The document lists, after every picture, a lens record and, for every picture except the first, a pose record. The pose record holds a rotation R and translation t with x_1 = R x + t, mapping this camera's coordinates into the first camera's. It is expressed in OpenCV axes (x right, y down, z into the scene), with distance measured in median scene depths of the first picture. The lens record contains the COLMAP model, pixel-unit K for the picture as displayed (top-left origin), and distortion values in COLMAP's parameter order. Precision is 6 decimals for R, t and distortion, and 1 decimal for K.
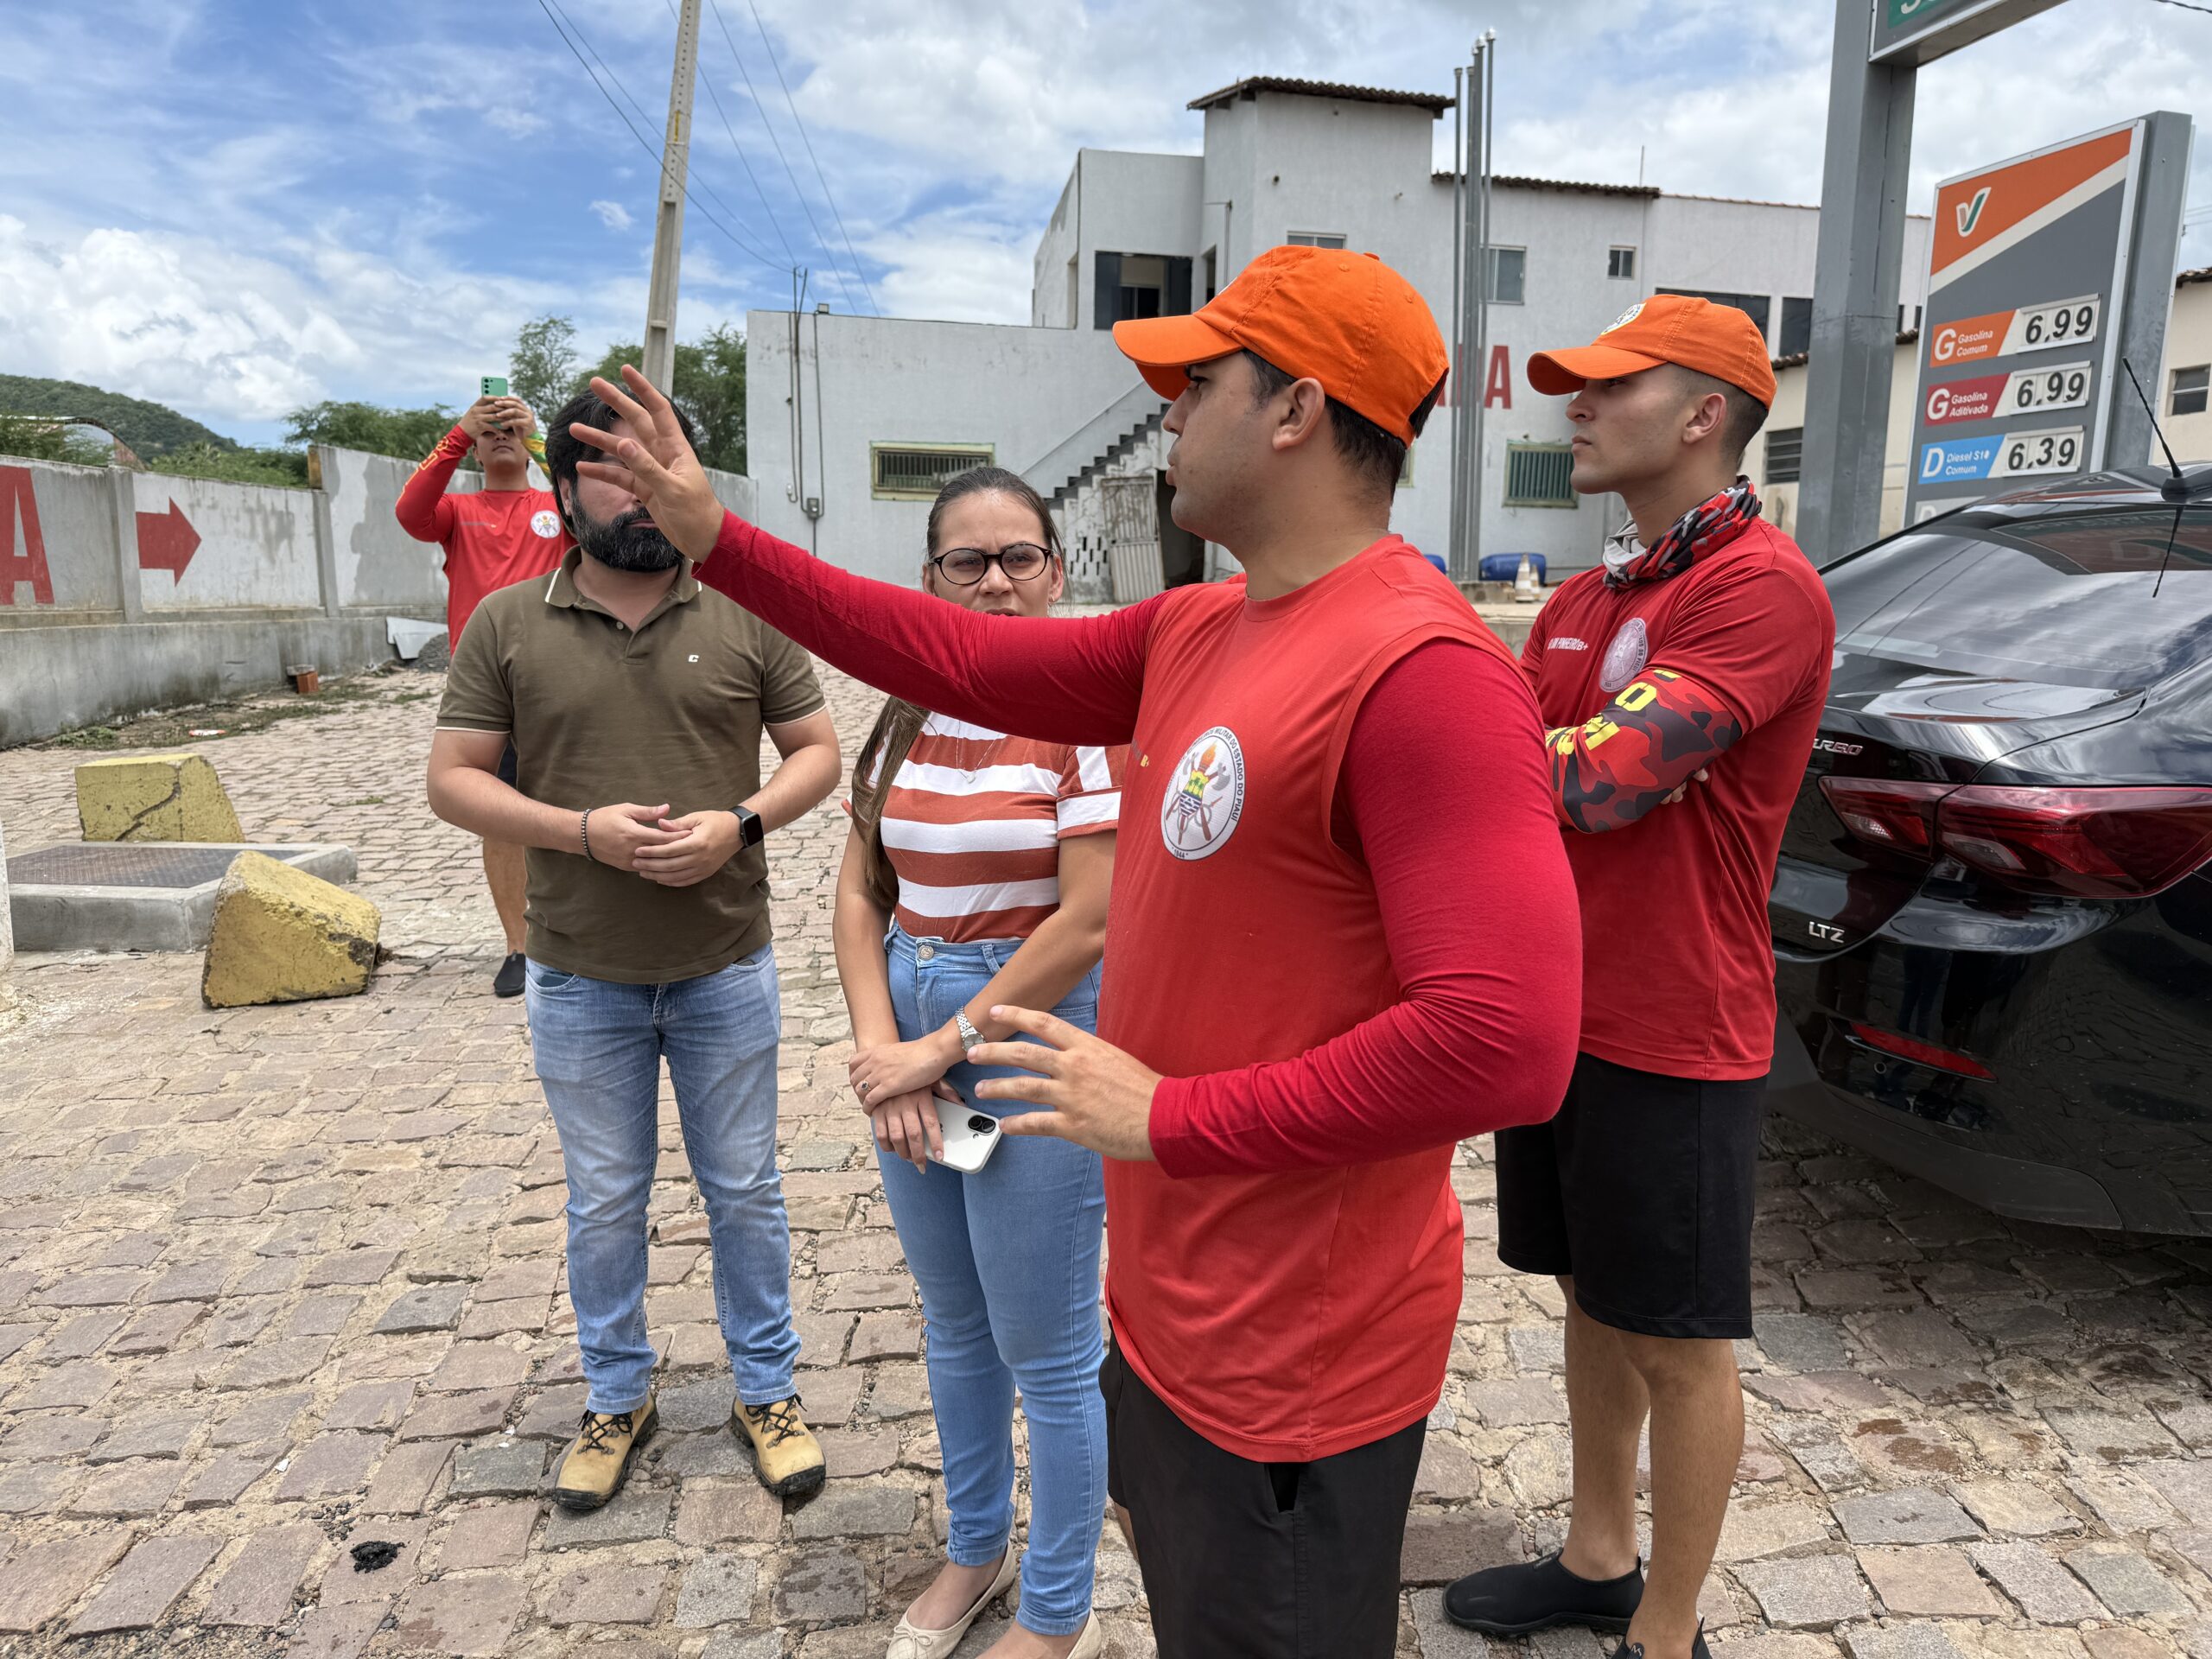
lens RADIAL K [[1586.4, 0, 1084.0], [0, 1586.4, 819.9], [0, 0, 1]] dist [0.004949, -0.009778]
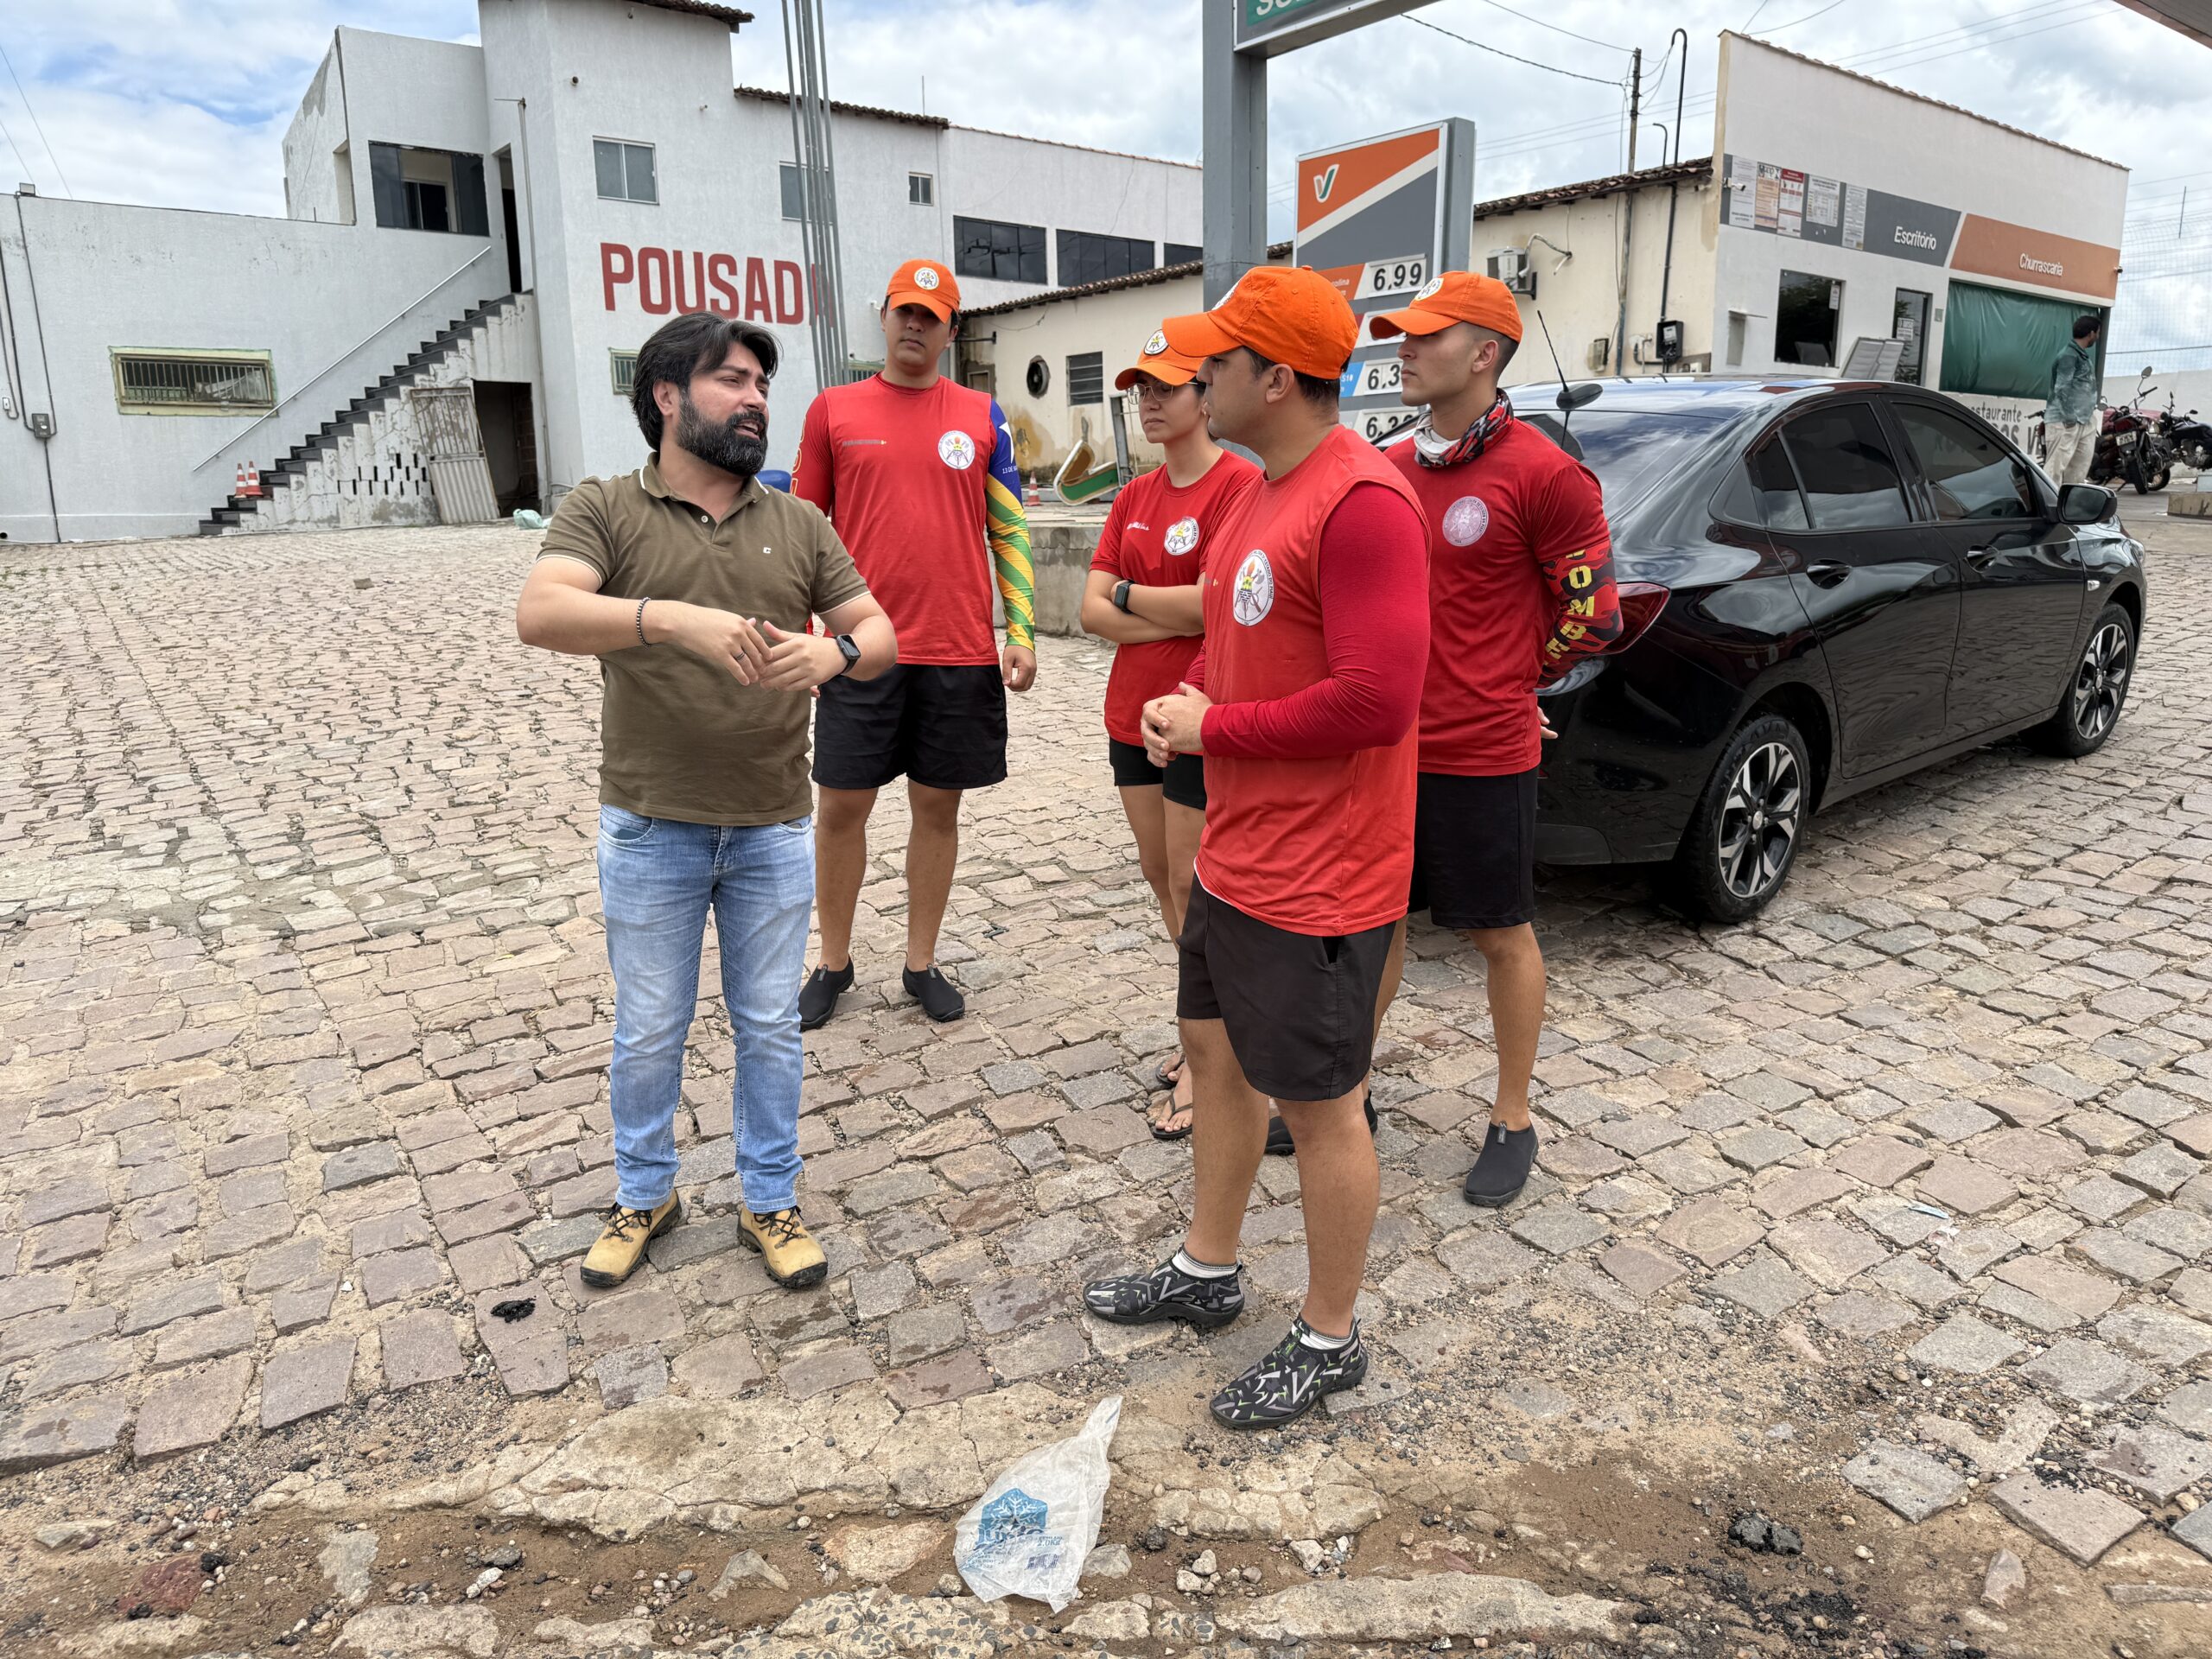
lens RADIAL K [[1565.9, 0, 1104.5], [0, 1565.9, 830.7], [0, 0, 1]] dist [0.040207, -0.050709]
pose [[0.901112, -0.114323, 0.418243, -0.304928], [0.089903, 0.992914, 0.077707, 0.033859], [-0.424163, -0.032421, 0.905005, -0.147193]]
